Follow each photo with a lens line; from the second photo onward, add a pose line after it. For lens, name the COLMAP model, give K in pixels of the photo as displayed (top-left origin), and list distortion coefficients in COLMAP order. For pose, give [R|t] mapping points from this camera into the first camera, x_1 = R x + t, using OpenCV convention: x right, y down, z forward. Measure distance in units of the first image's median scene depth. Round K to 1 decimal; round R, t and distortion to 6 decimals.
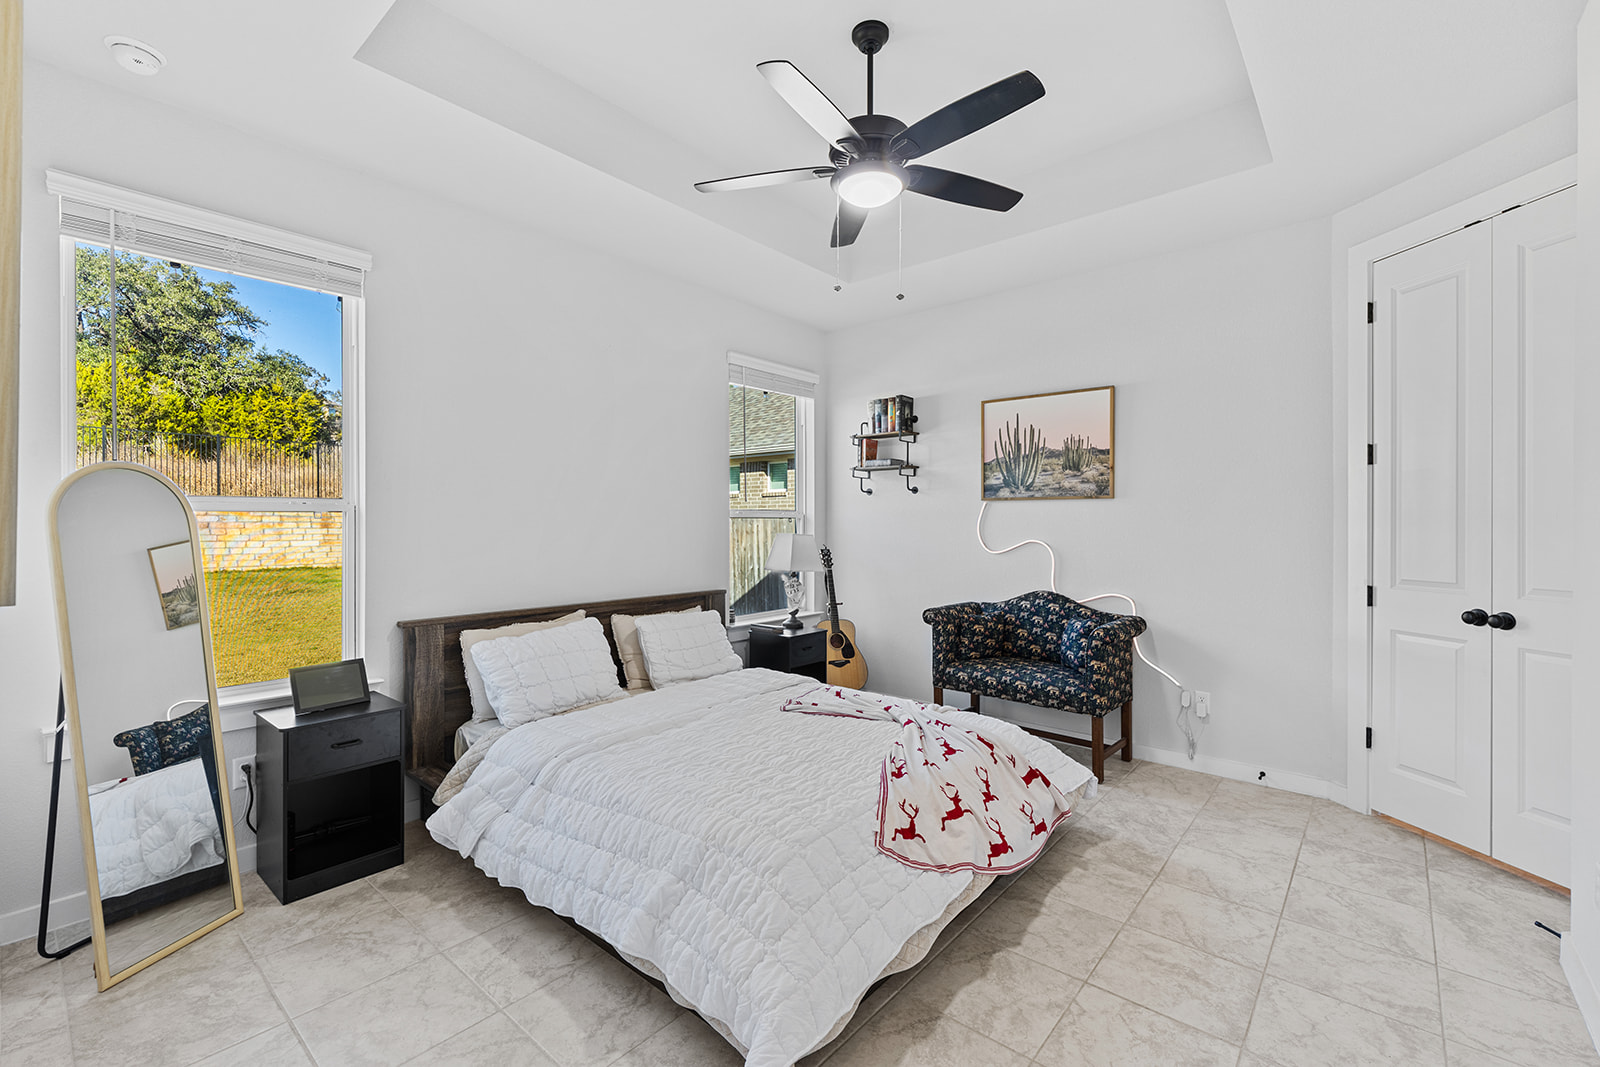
lens RADIAL K [[716.7, 0, 793.1], [0, 716.7, 521.6], [0, 0, 1]] dist [0.001695, -0.001380]
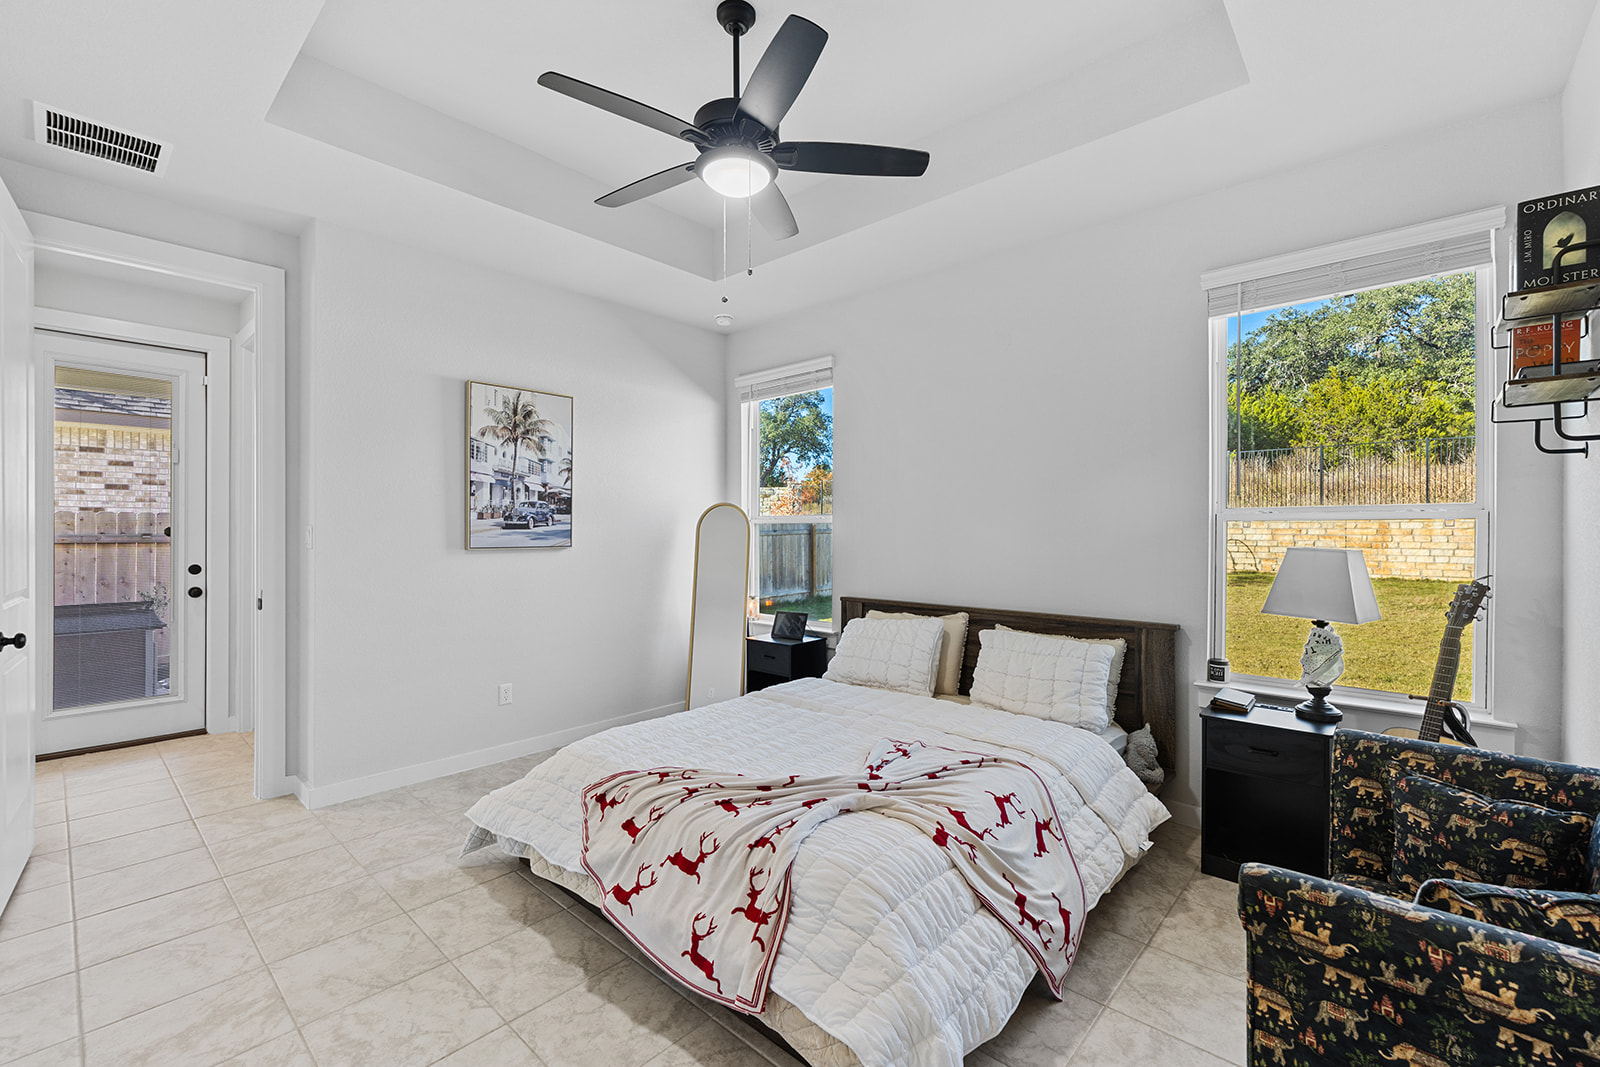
lens RADIAL K [[710.6, 0, 797.0], [0, 710.6, 530.0], [0, 0, 1]] dist [-0.000866, -0.000601]
pose [[-0.064289, 0.002394, -0.997928, 1.086734], [-0.000560, 0.999997, 0.002435, 0.003507], [0.997931, 0.000716, -0.064288, 1.200741]]
